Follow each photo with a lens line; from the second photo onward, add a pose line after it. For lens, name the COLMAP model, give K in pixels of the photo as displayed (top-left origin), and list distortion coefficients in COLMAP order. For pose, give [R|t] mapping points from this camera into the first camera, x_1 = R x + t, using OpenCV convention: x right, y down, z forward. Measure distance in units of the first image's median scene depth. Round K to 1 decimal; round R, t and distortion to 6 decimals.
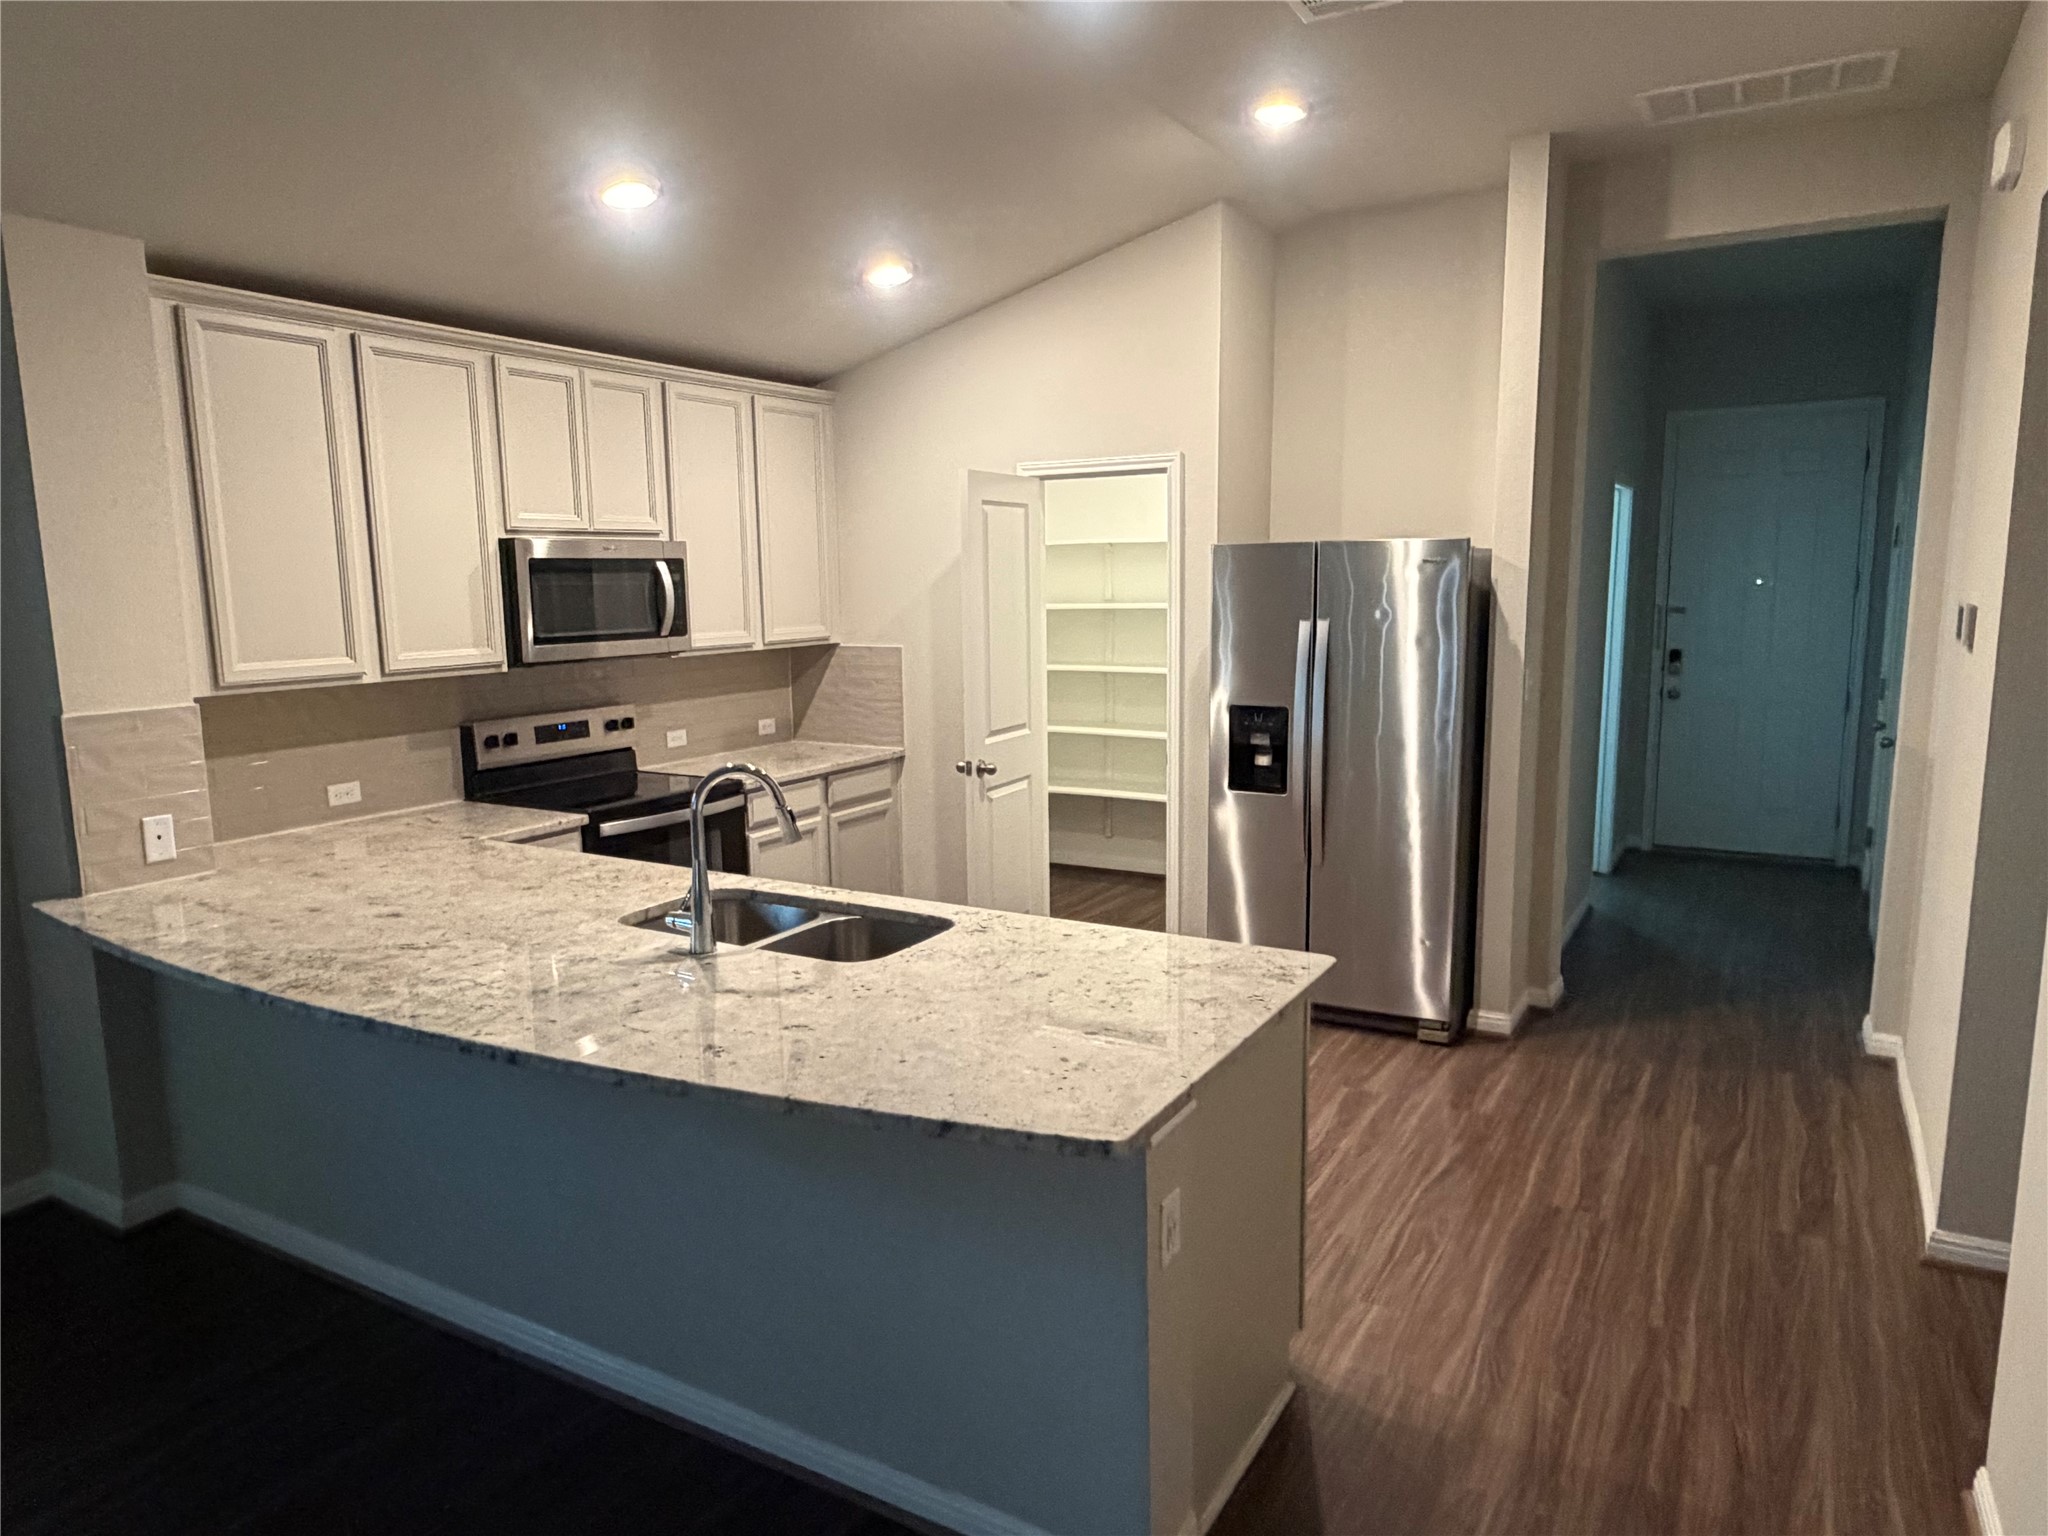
lens RADIAL K [[1319.1, 0, 1008.3], [0, 1319.1, 773.1], [0, 0, 1]] dist [-0.002122, 0.000101]
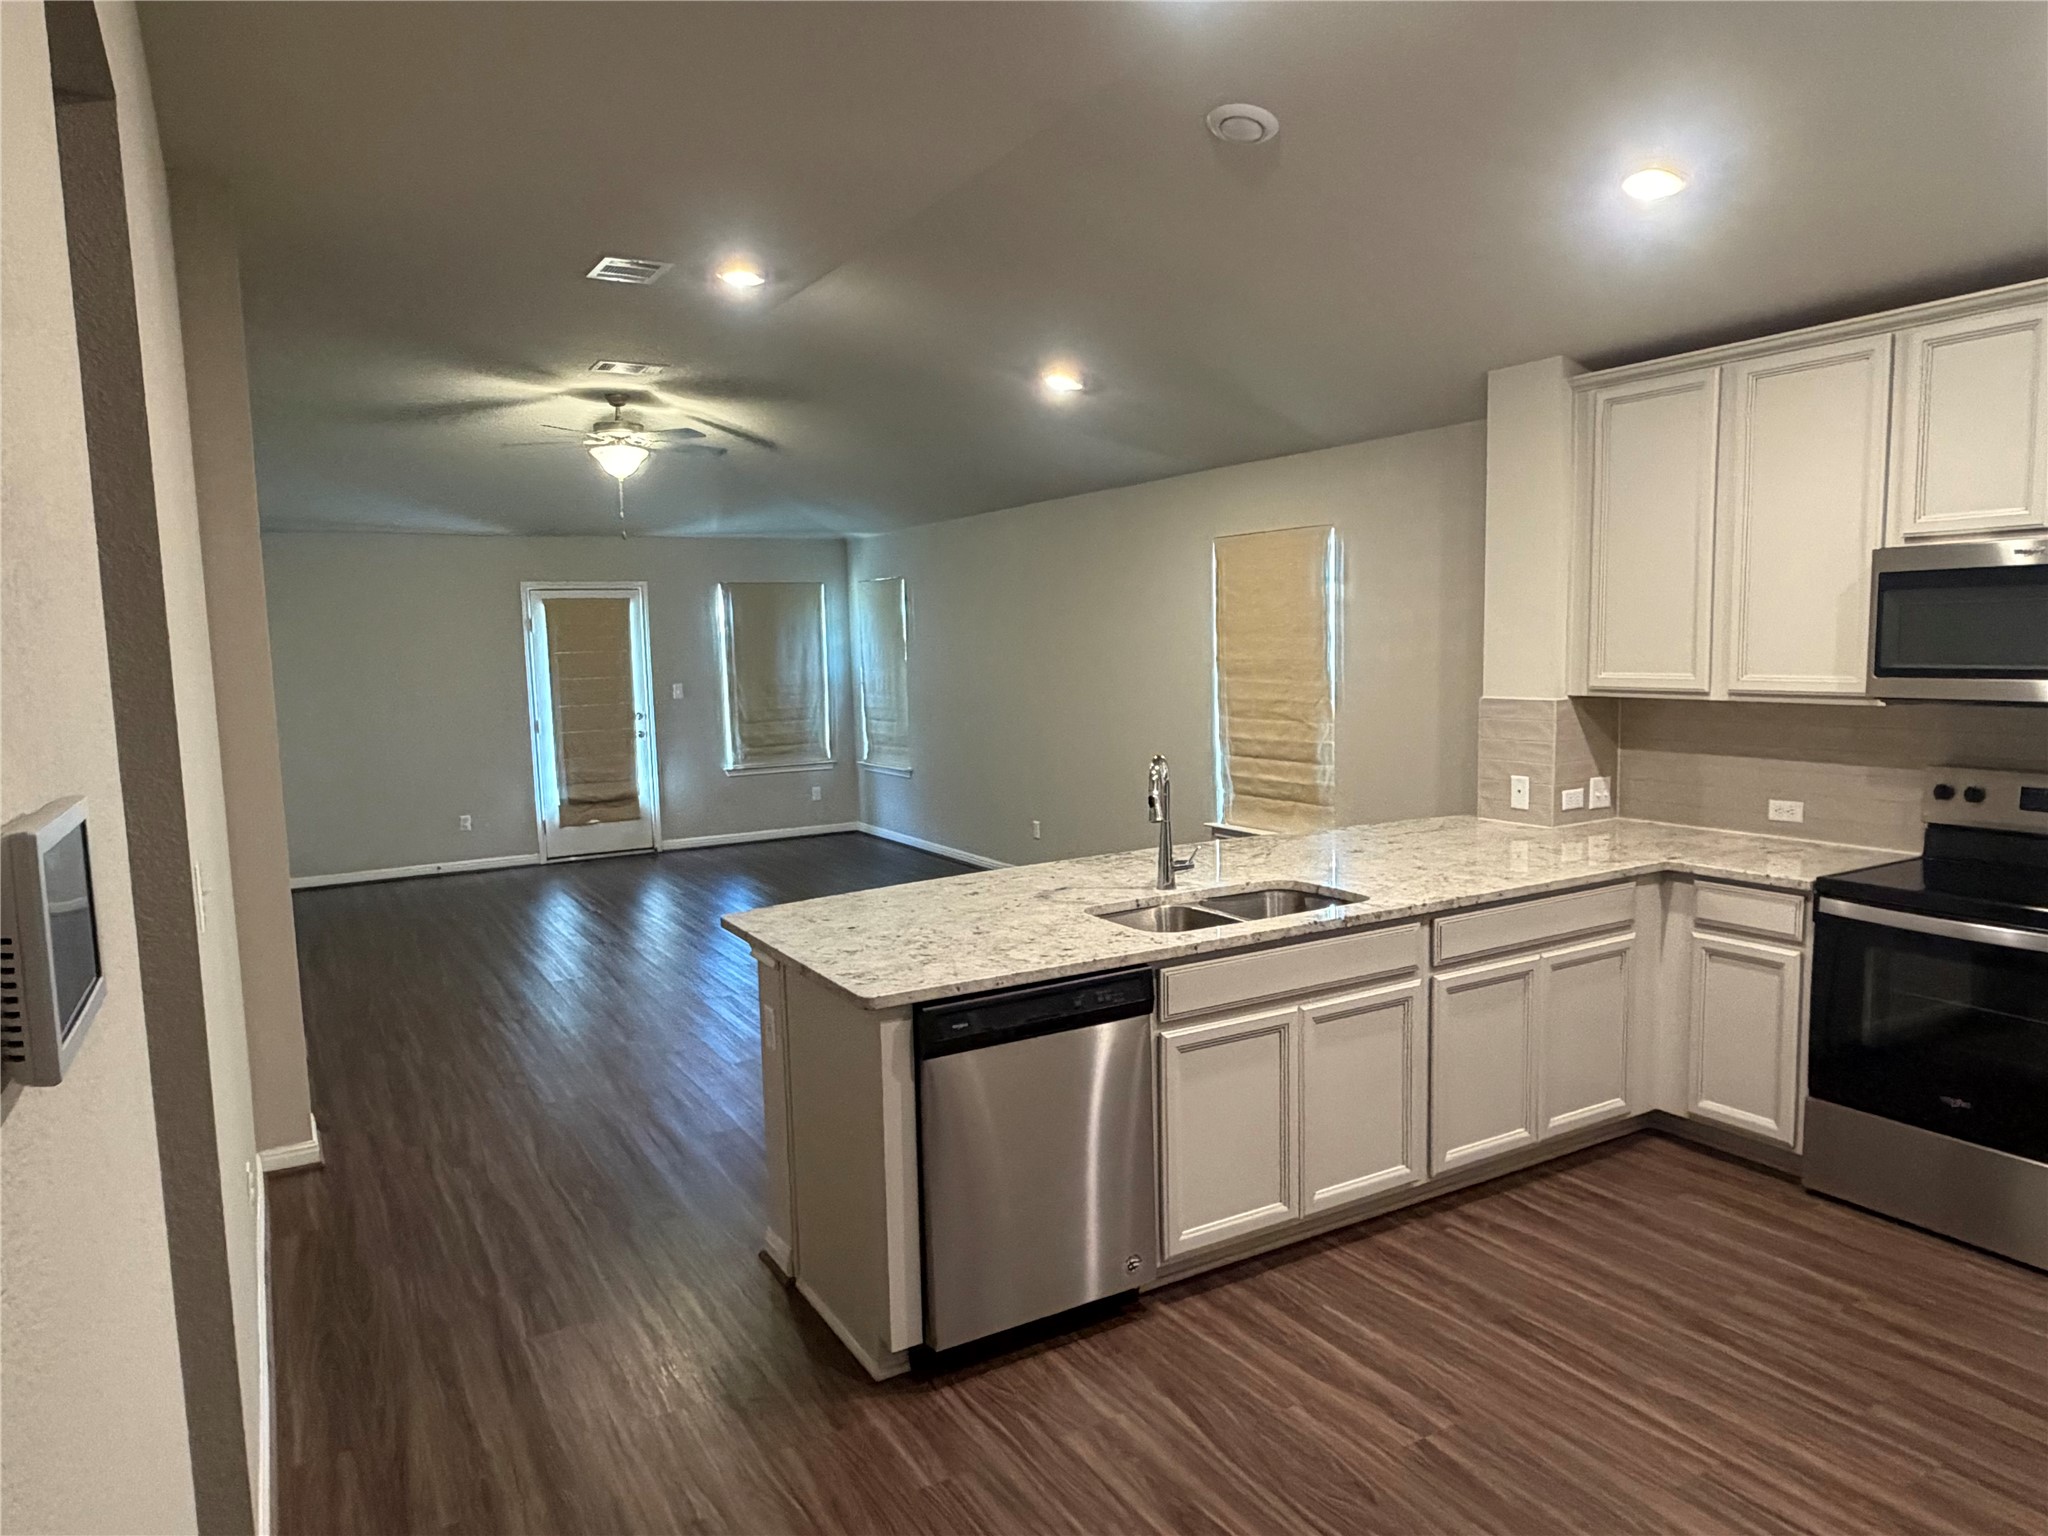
lens RADIAL K [[1319.1, 0, 1017.8], [0, 1319.1, 770.9], [0, 0, 1]] dist [-0.002122, 0.000101]
pose [[-0.492315, 0.115916, -0.862664, 0.555876], [-0.097908, 0.977428, 0.187213, -0.124138], [0.864893, 0.176630, -0.469853, 0.819580]]
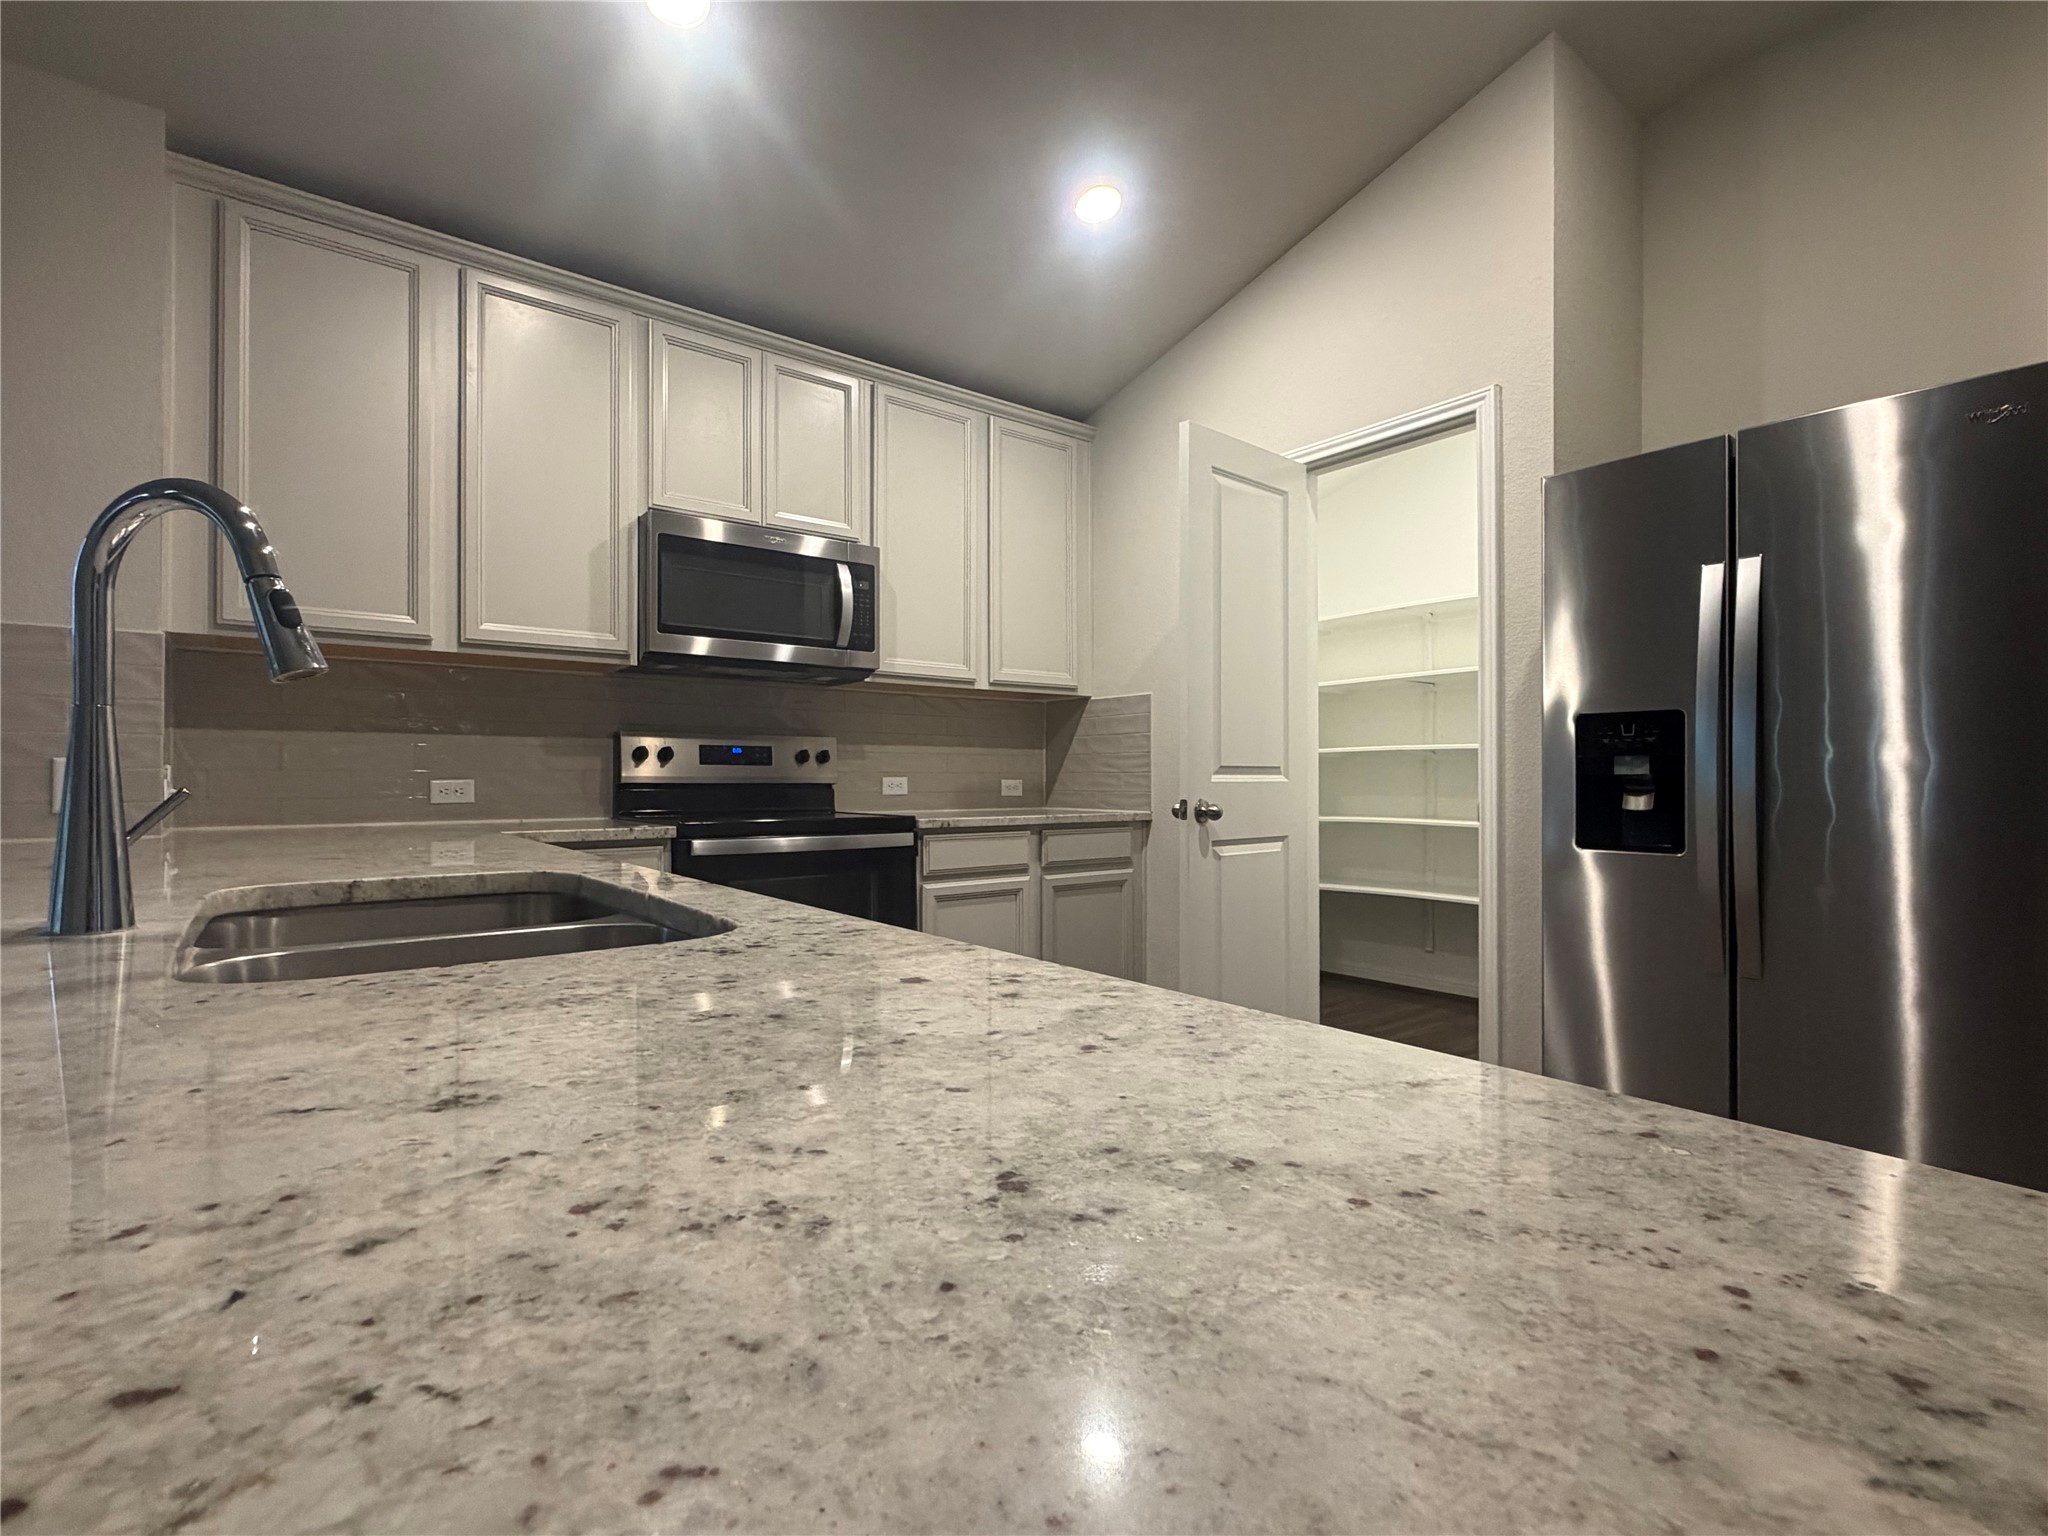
lens RADIAL K [[976.8, 0, 1014.2], [0, 976.8, 768.0], [0, 0, 1]] dist [-0.002683, -0.000743]
pose [[0.929617, 0.011433, -0.368349, 0.084794], [-0.068831, 0.987316, -0.143068, 0.059149], [0.362041, 0.158353, 0.918613, 0.446464]]
